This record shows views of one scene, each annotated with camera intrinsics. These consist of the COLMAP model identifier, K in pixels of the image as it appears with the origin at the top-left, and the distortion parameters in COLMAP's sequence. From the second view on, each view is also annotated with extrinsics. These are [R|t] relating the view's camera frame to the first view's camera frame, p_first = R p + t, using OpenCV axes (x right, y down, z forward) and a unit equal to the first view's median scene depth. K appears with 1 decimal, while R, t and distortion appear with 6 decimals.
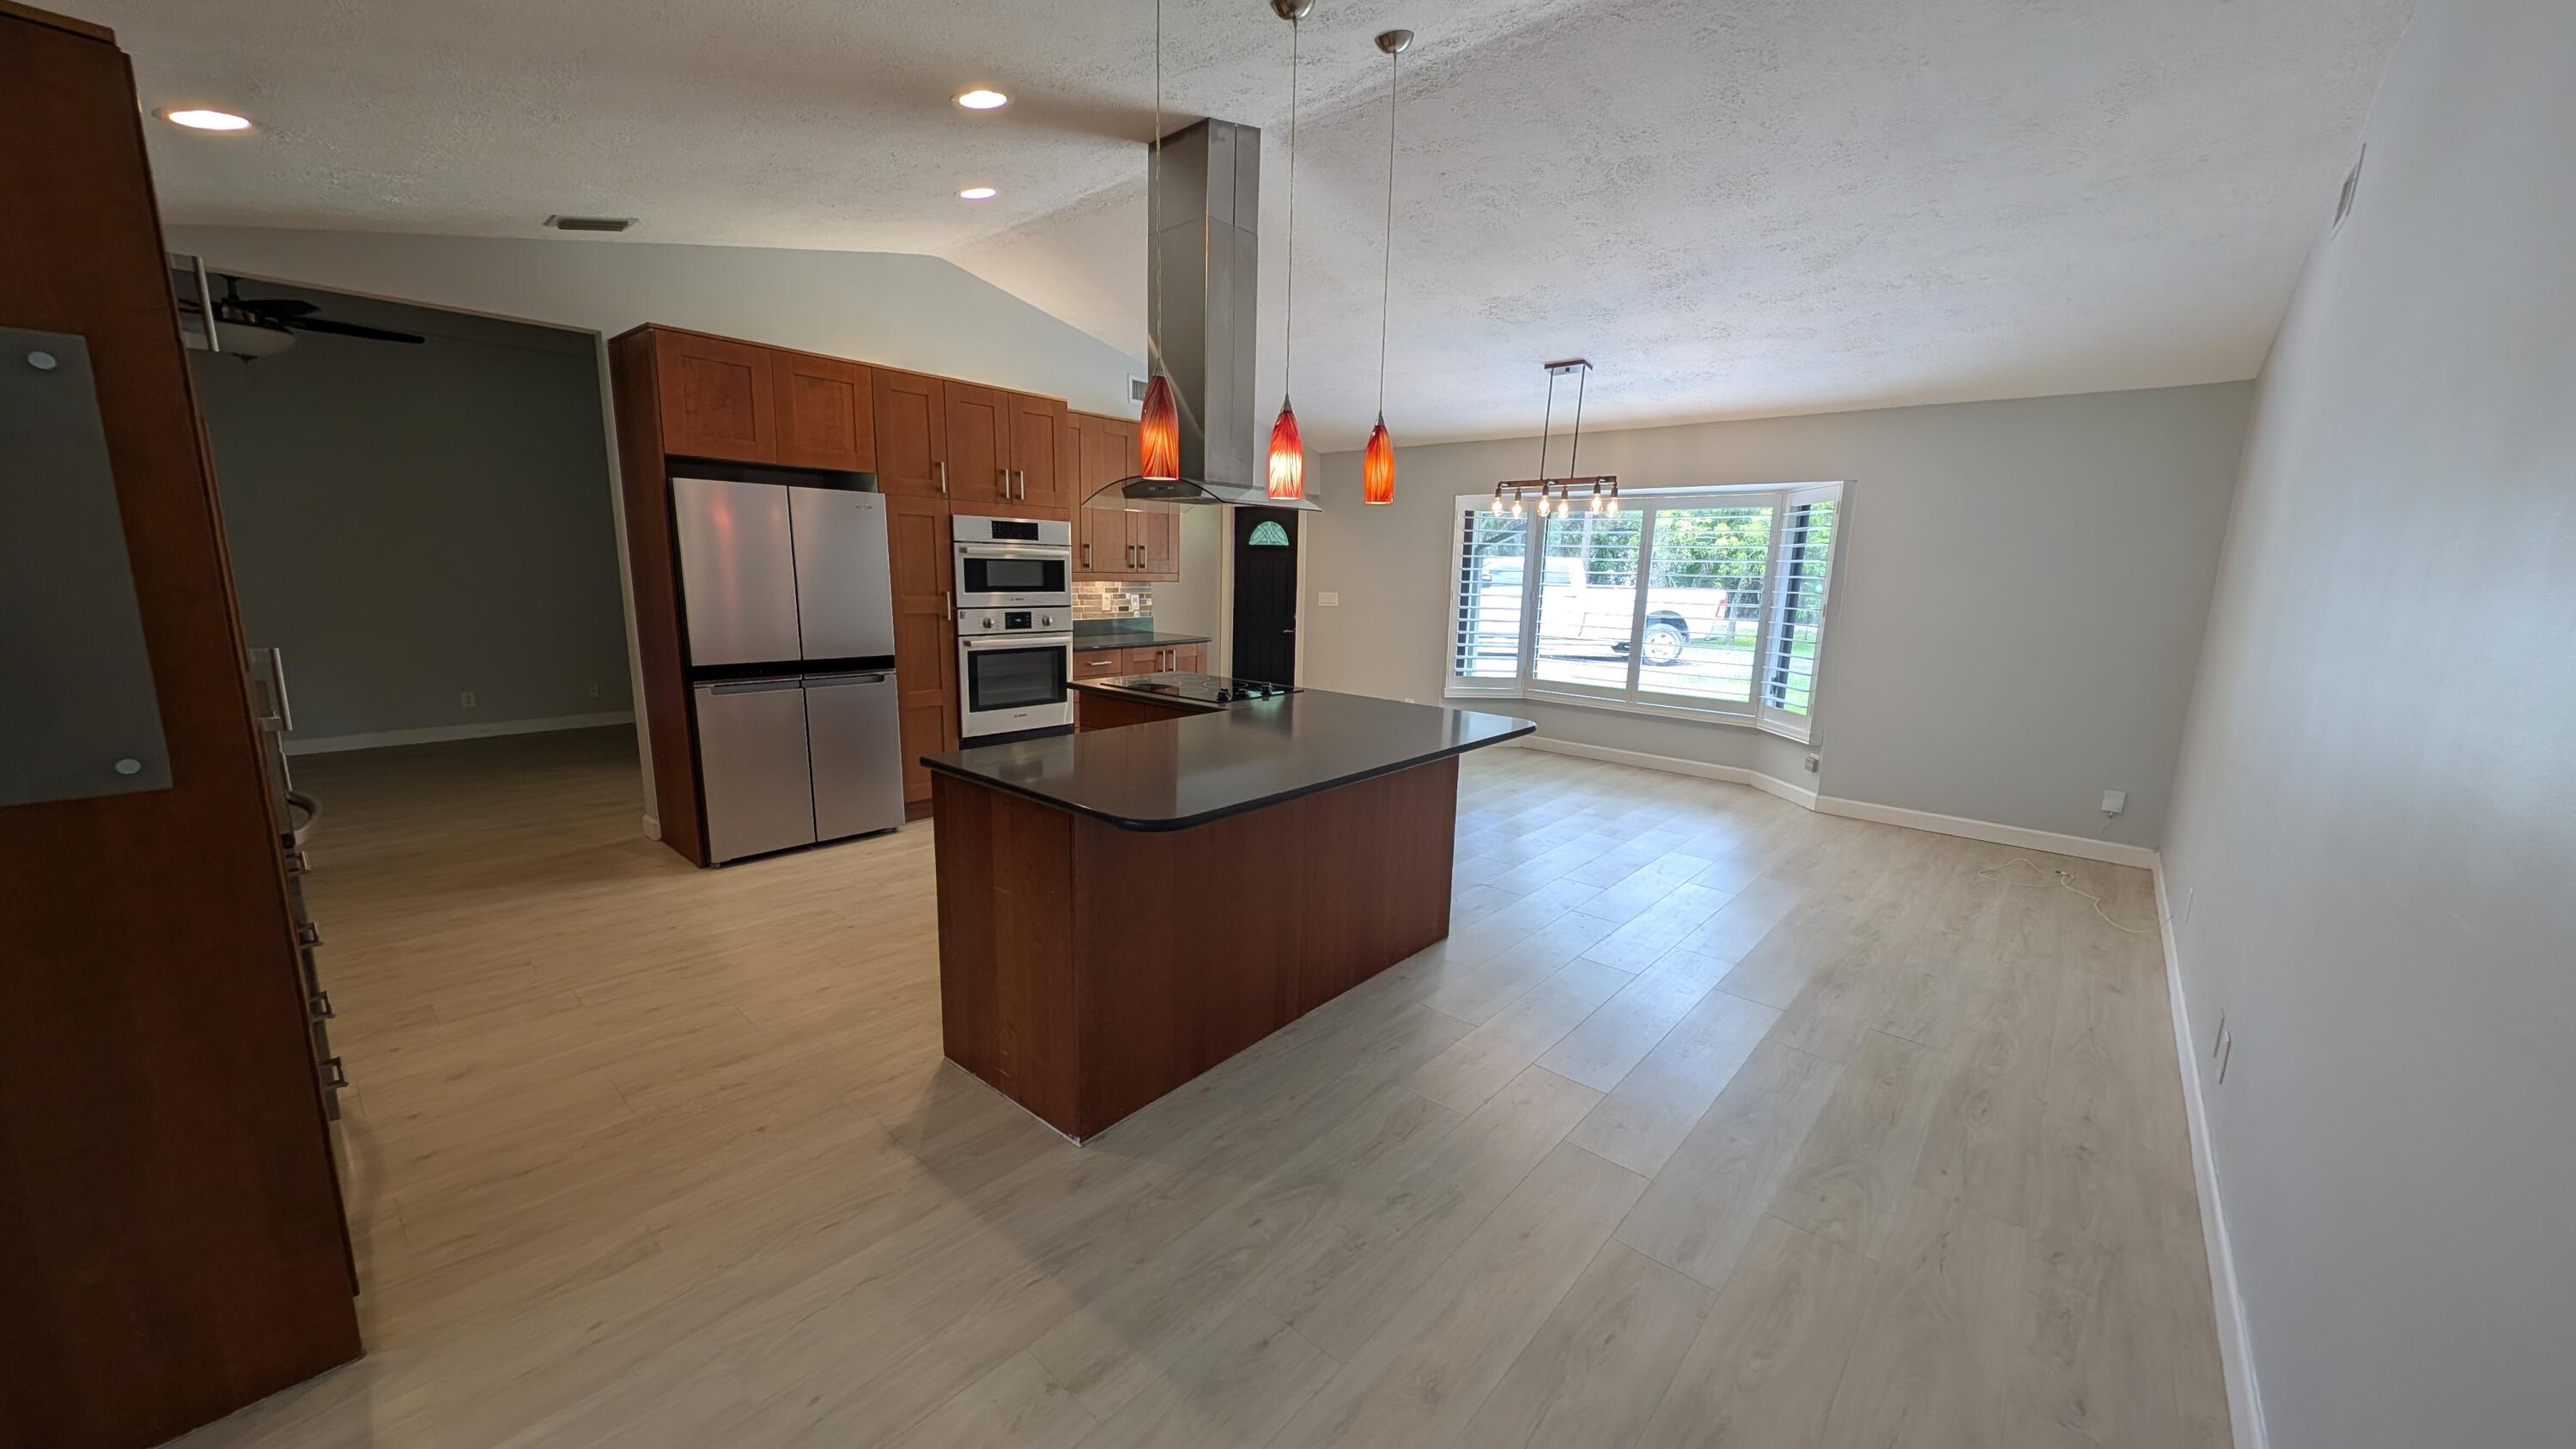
lens RADIAL K [[905.3, 0, 1284.2], [0, 905.3, 732.7], [0, 0, 1]] dist [0.005147, -0.001306]
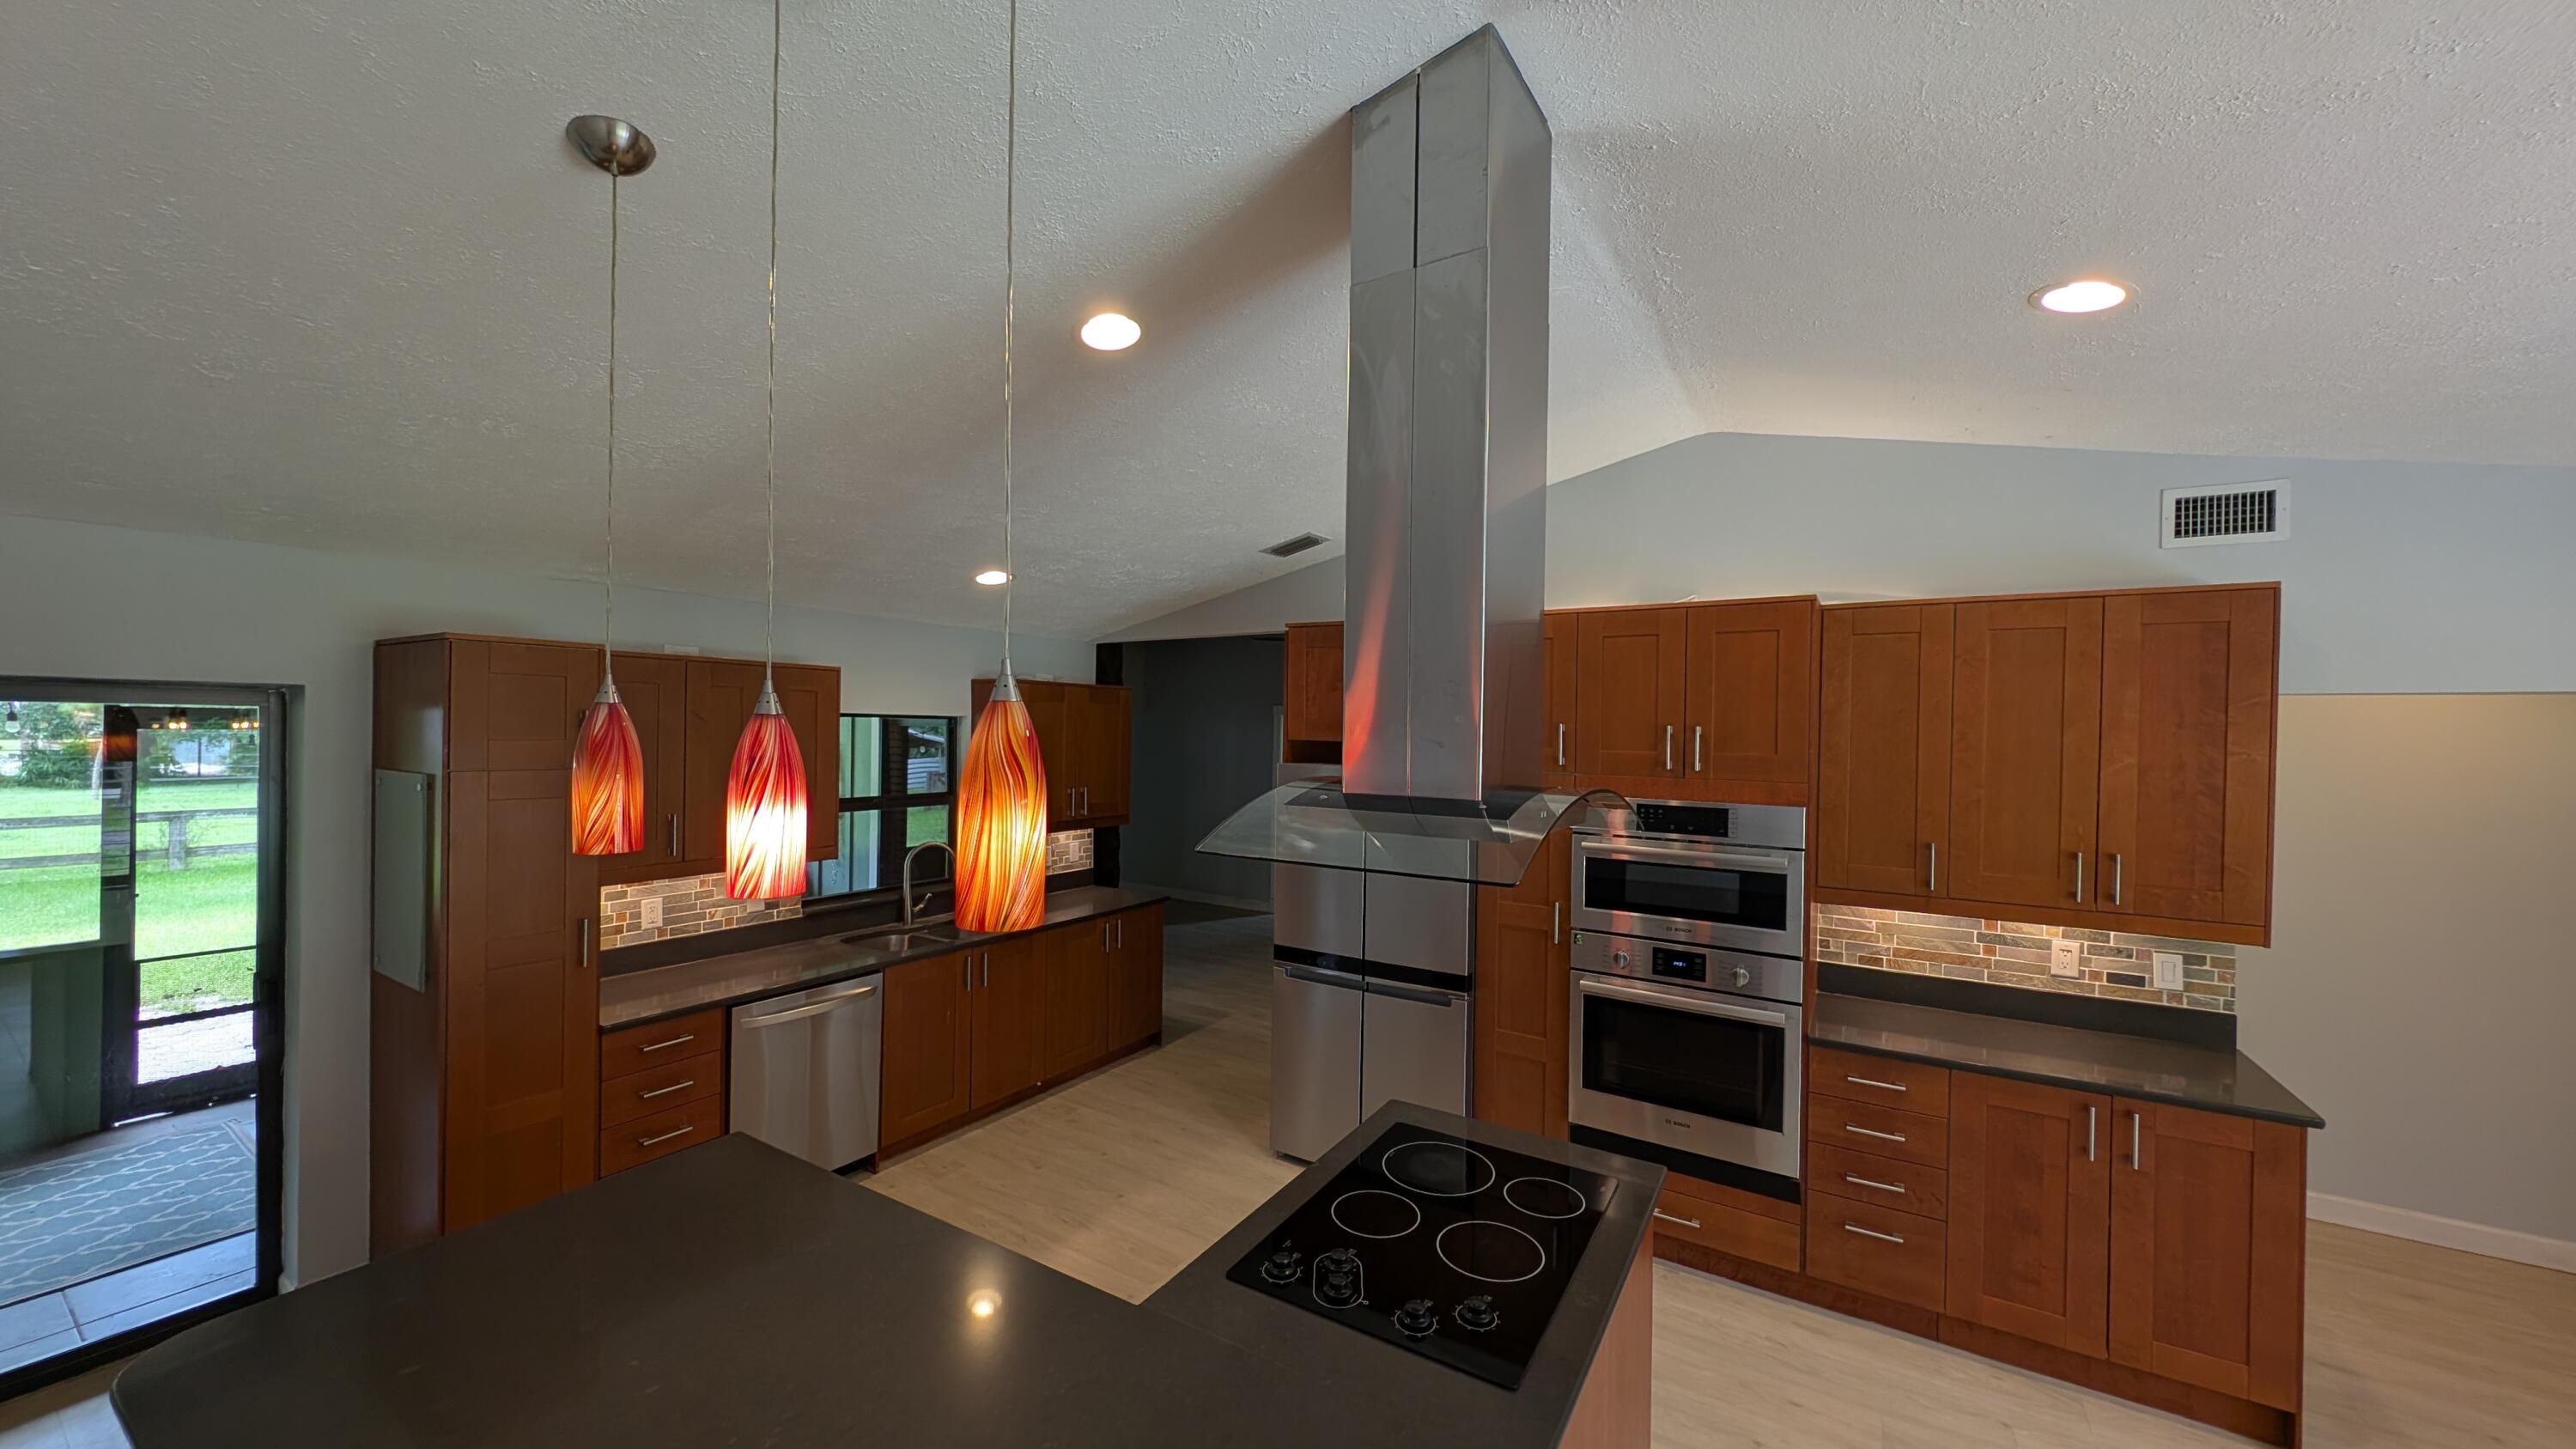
lens RADIAL K [[905.3, 0, 1288.9], [0, 905.3, 722.1], [0, 0, 1]] dist [0.005147, -0.001306]
pose [[0.176153, -0.030276, -0.983897, 0.267936], [-0.197312, 0.978155, -0.065426, -0.195089], [0.964385, 0.205659, 0.166331, 0.624964]]
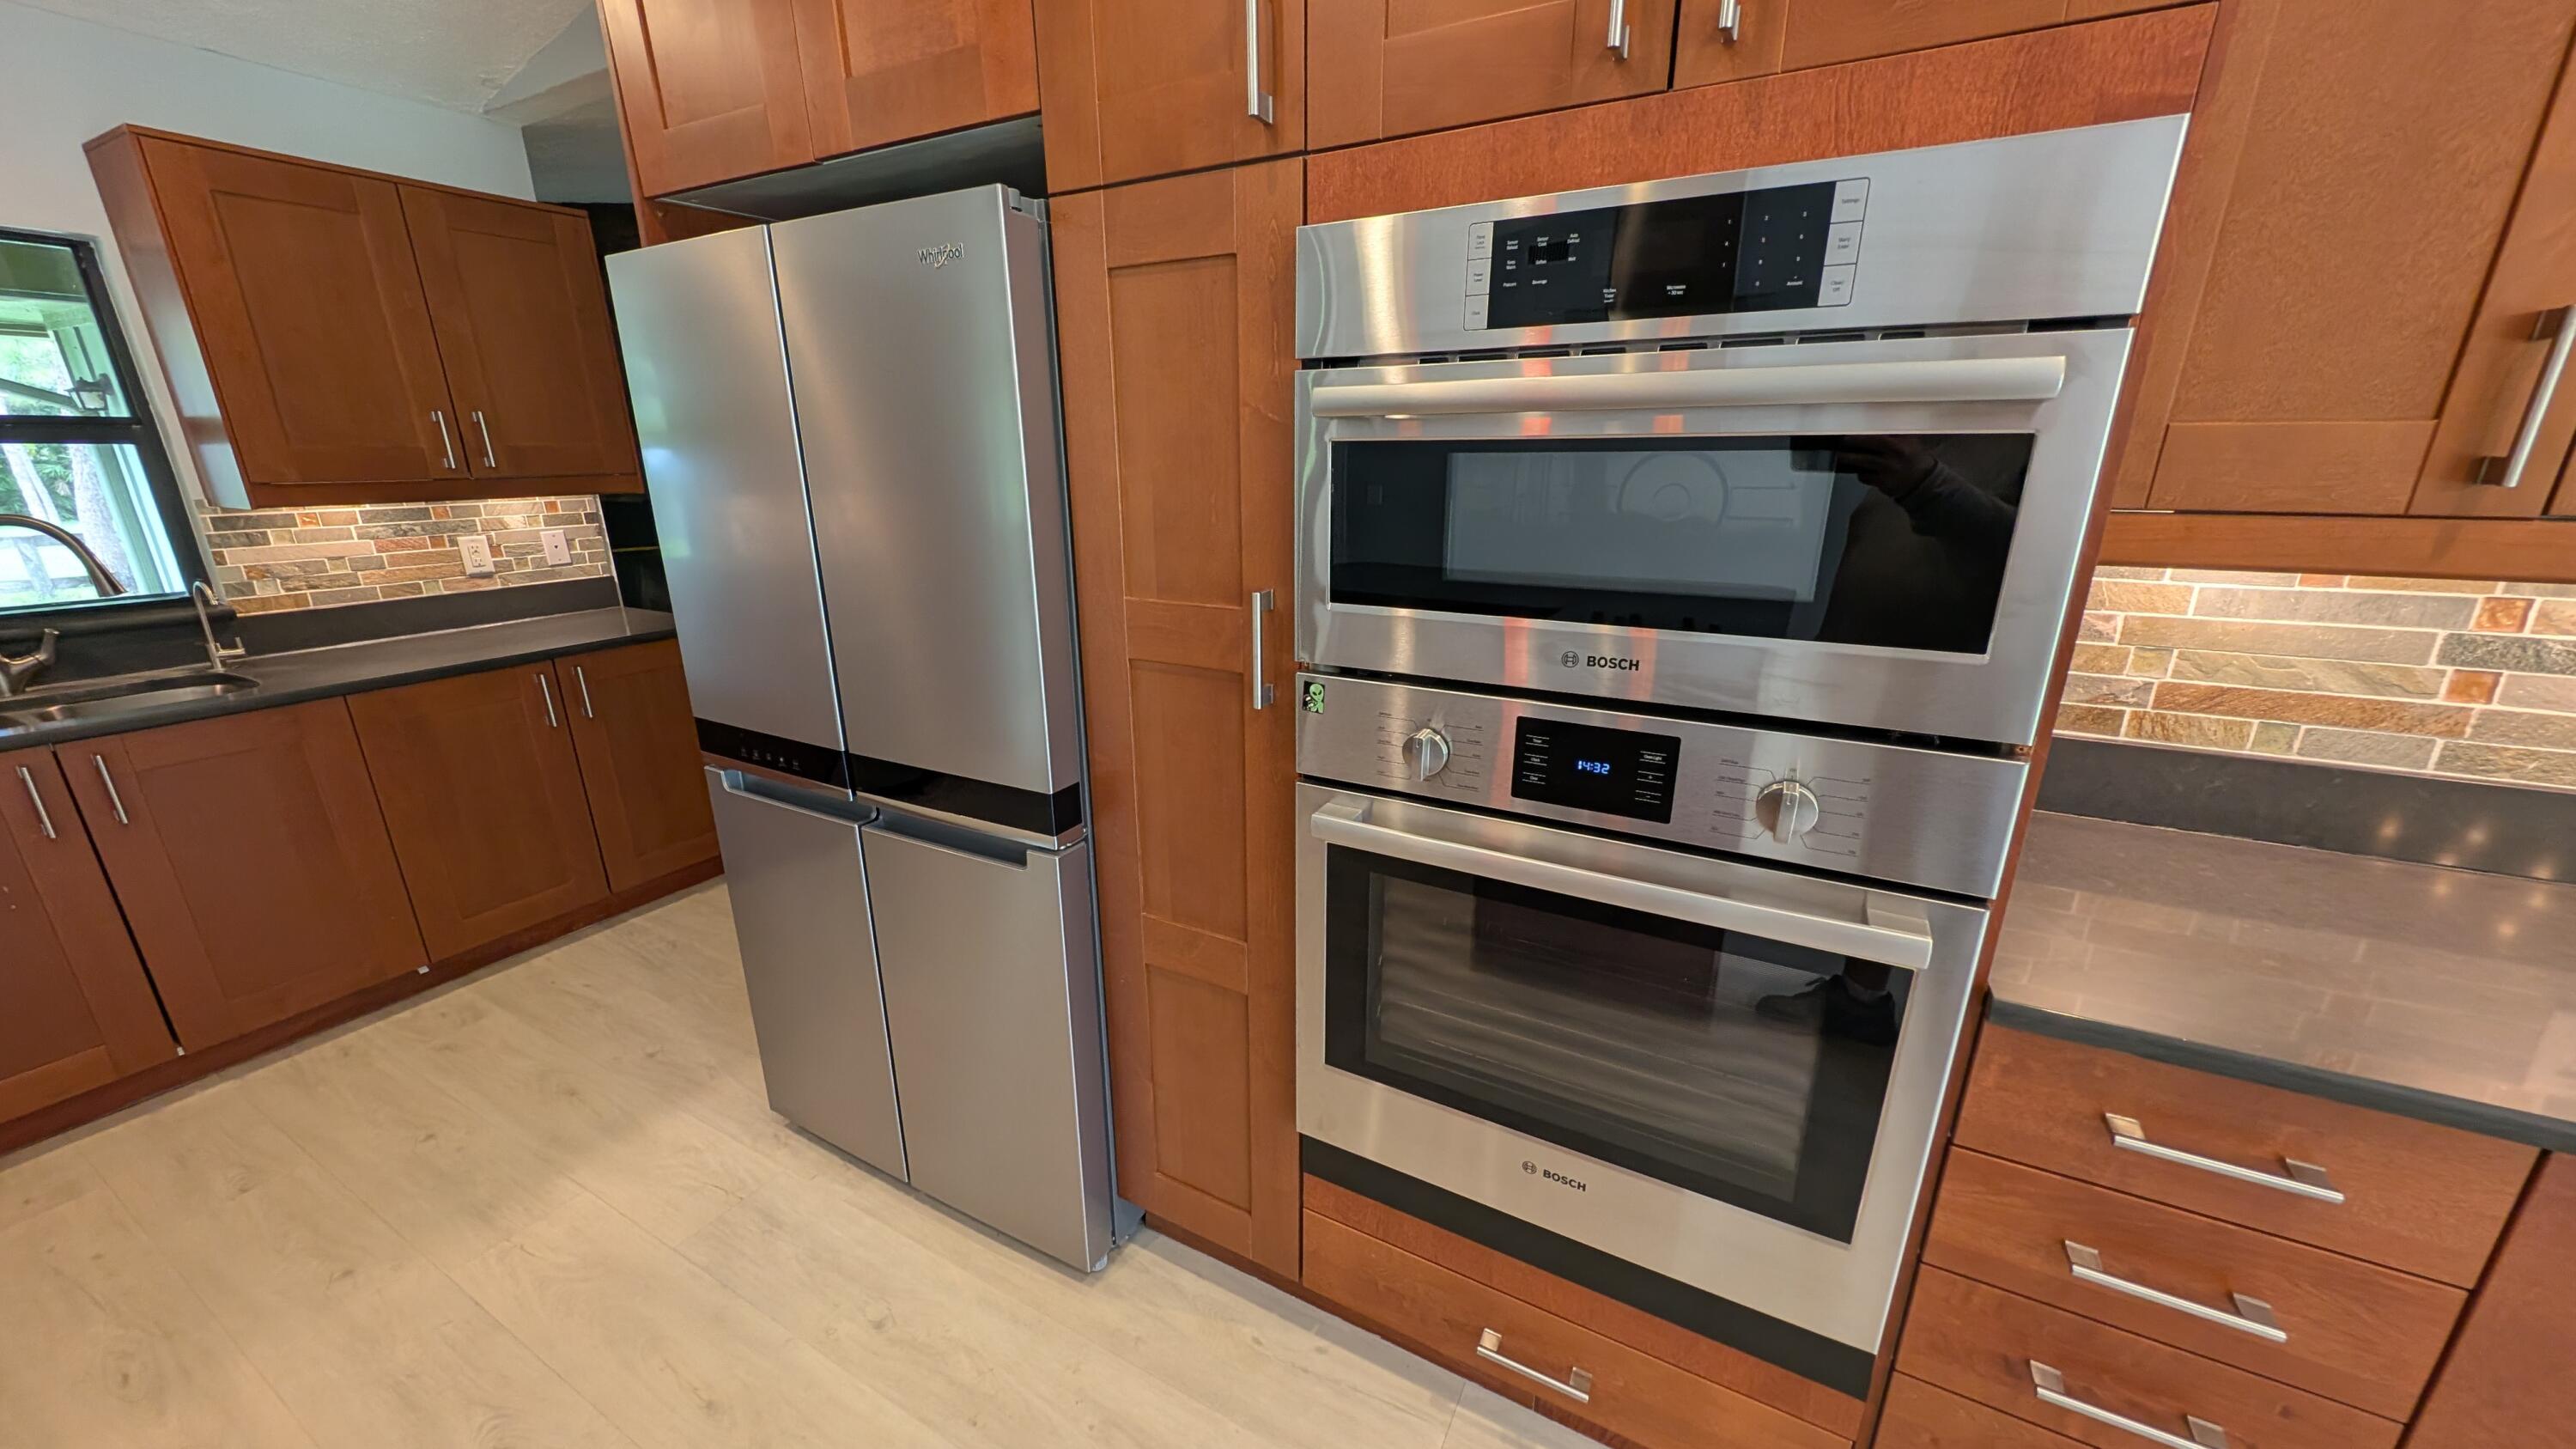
lens RADIAL K [[905.3, 0, 1295.3], [0, 905.3, 732.5], [0, 0, 1]] dist [0.005147, -0.001306]
pose [[0.233961, 0.264065, -0.935699, -0.133386], [-0.172301, 0.958437, 0.227400, -0.167126], [0.956857, 0.108019, 0.269735, 0.904237]]
